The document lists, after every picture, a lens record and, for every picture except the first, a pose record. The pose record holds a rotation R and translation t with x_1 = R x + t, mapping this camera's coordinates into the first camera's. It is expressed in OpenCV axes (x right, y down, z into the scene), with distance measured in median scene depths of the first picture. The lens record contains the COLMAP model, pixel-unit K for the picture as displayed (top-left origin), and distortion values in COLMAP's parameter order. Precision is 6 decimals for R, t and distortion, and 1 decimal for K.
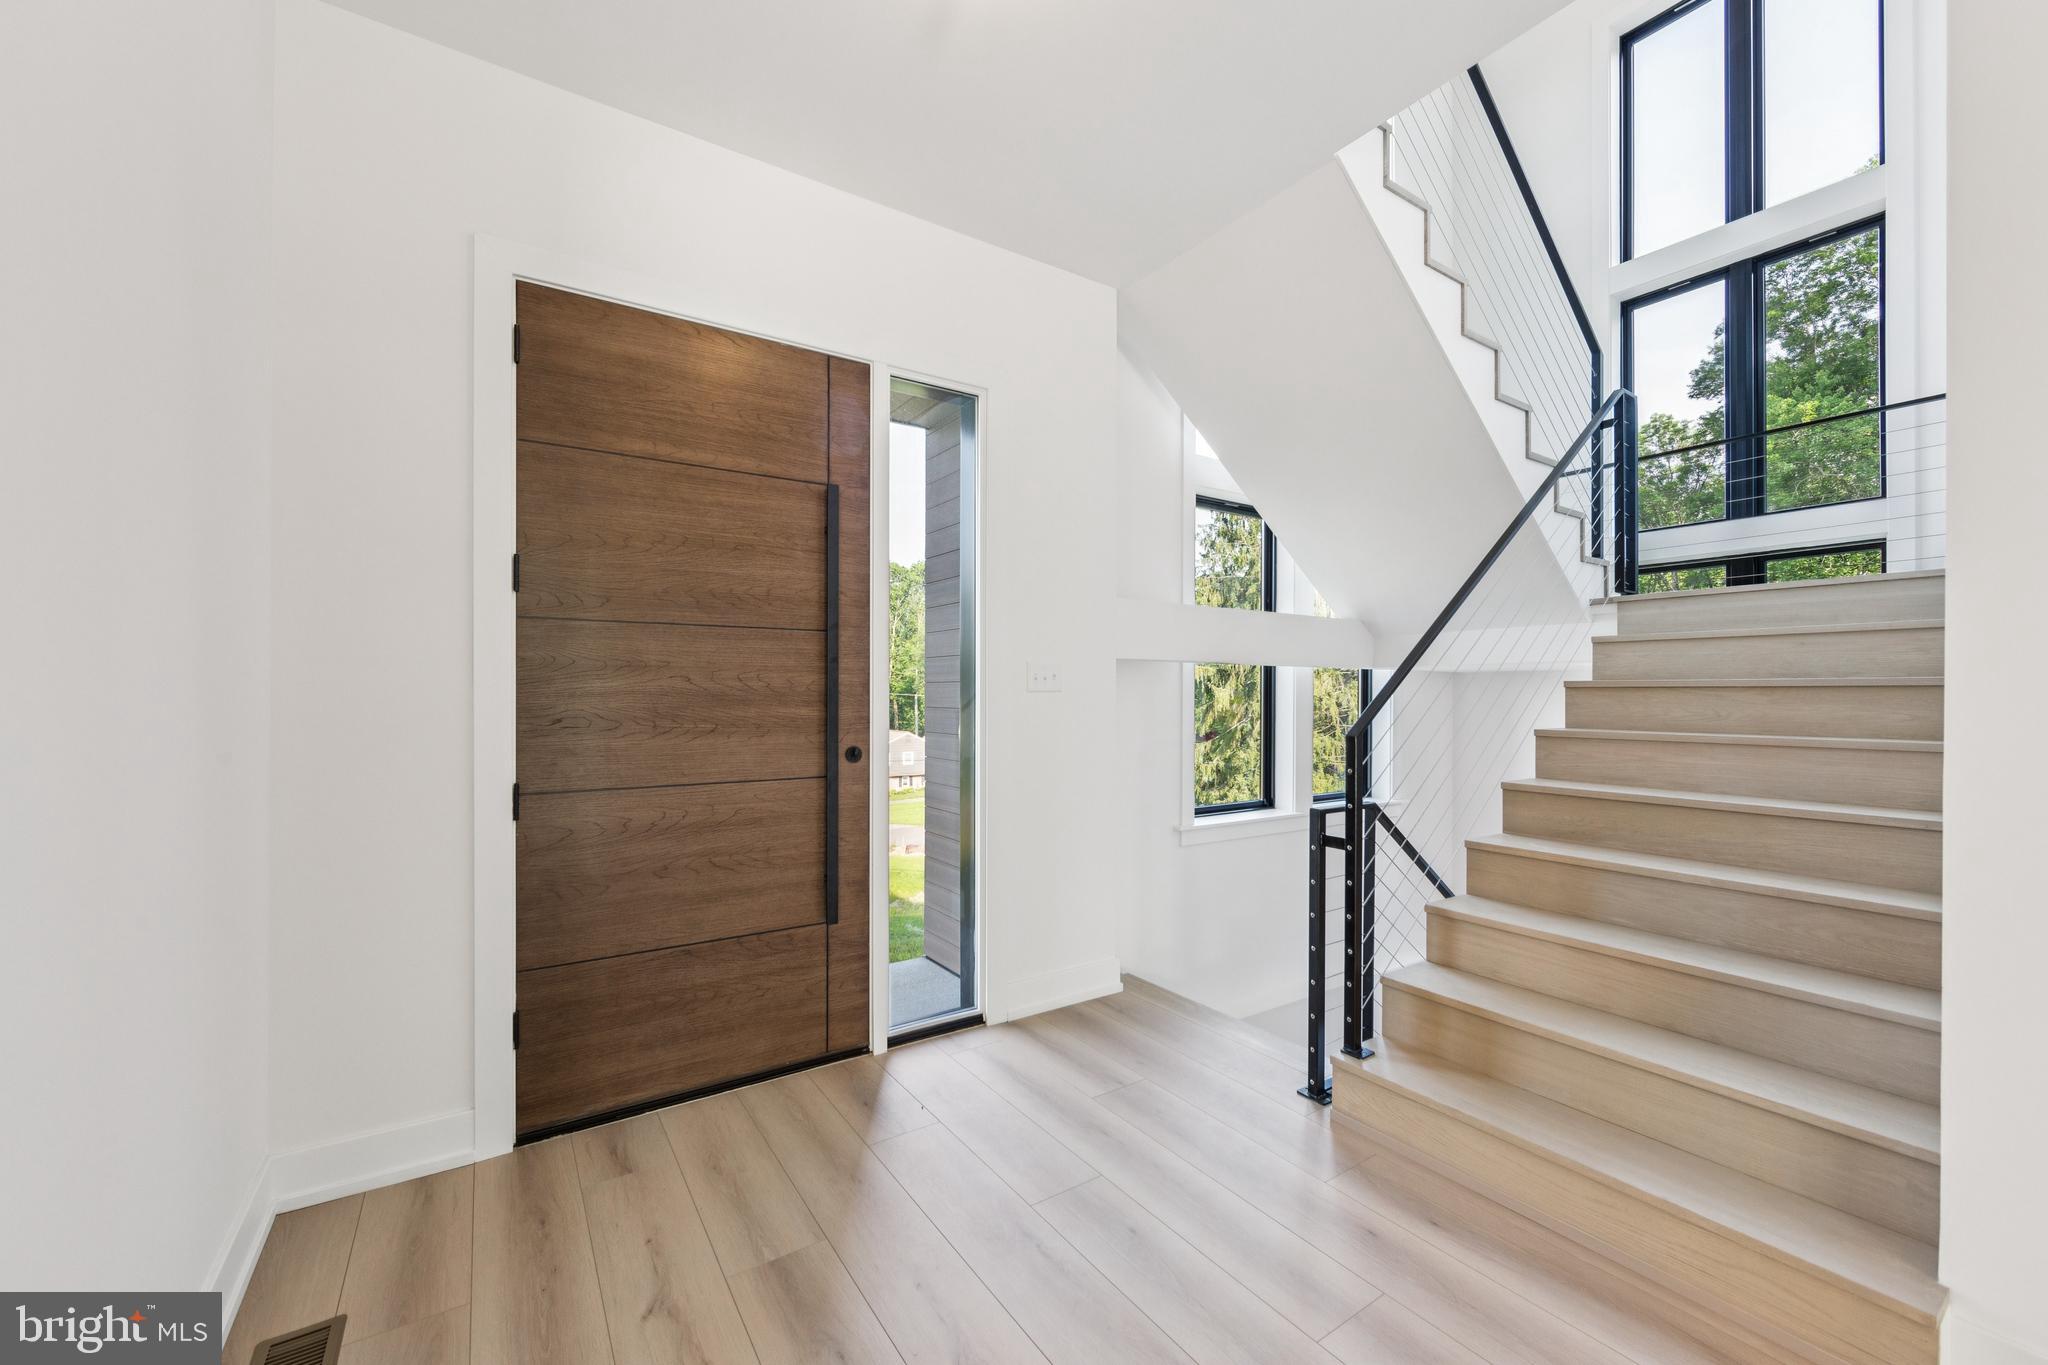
lens RADIAL K [[810.5, 0, 1030.1], [0, 810.5, 685.4], [0, 0, 1]] dist [-0.001912, 0.000712]
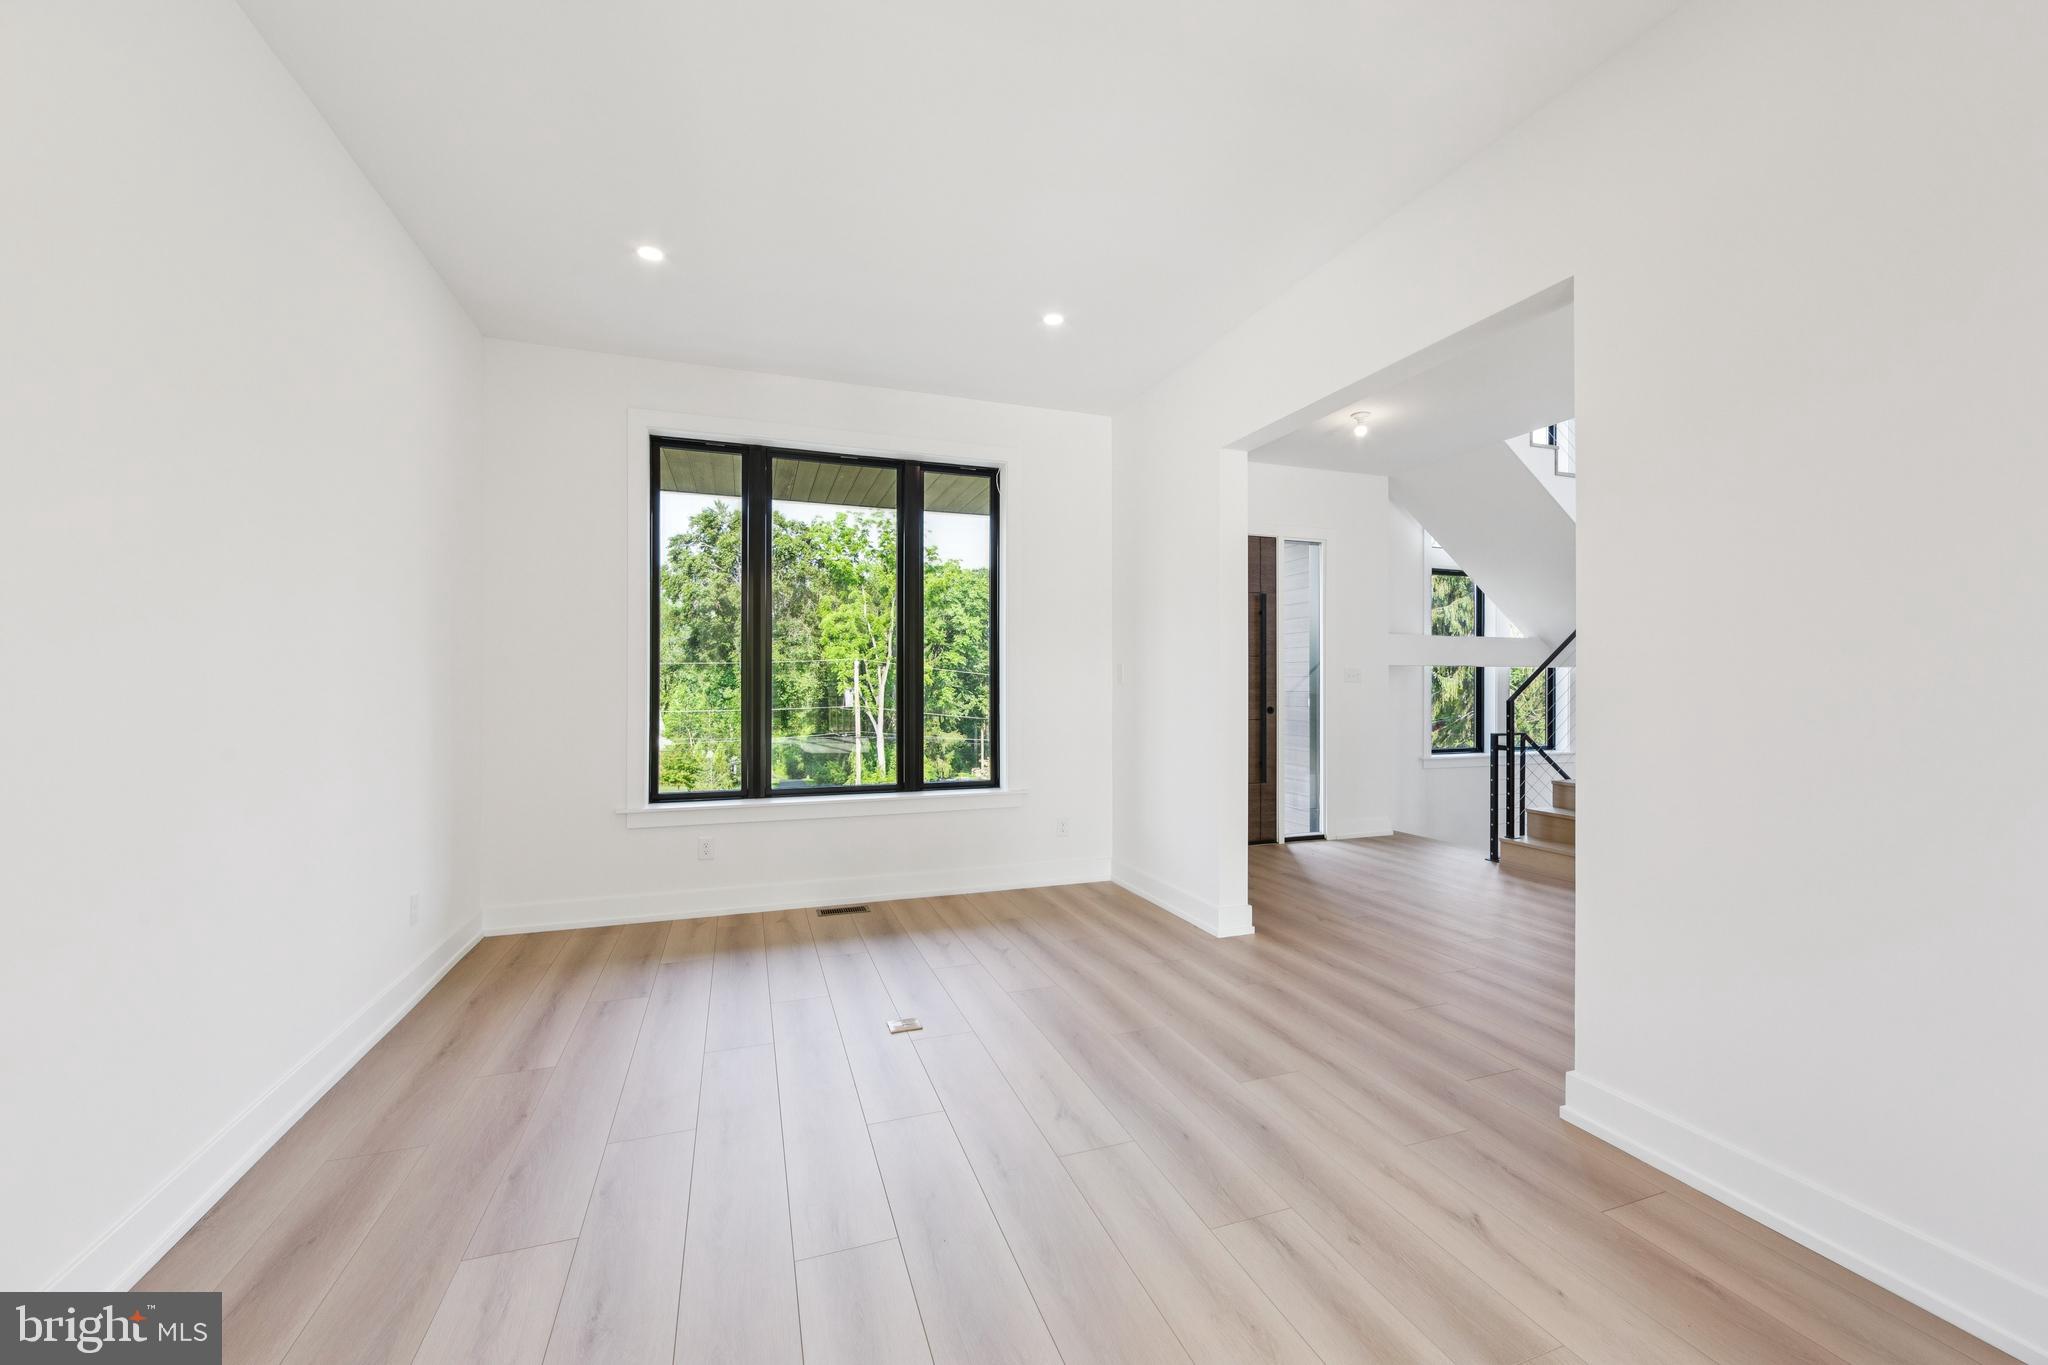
lens RADIAL K [[810.5, 0, 1019.0], [0, 810.5, 676.2], [0, 0, 1]] dist [-0.001912, 0.000712]
pose [[0.967331, -0.003092, -0.253498, -0.315298], [0.003046, 0.999995, -0.000572, -0.010963], [0.253498, -0.000219, 0.967336, -1.345795]]
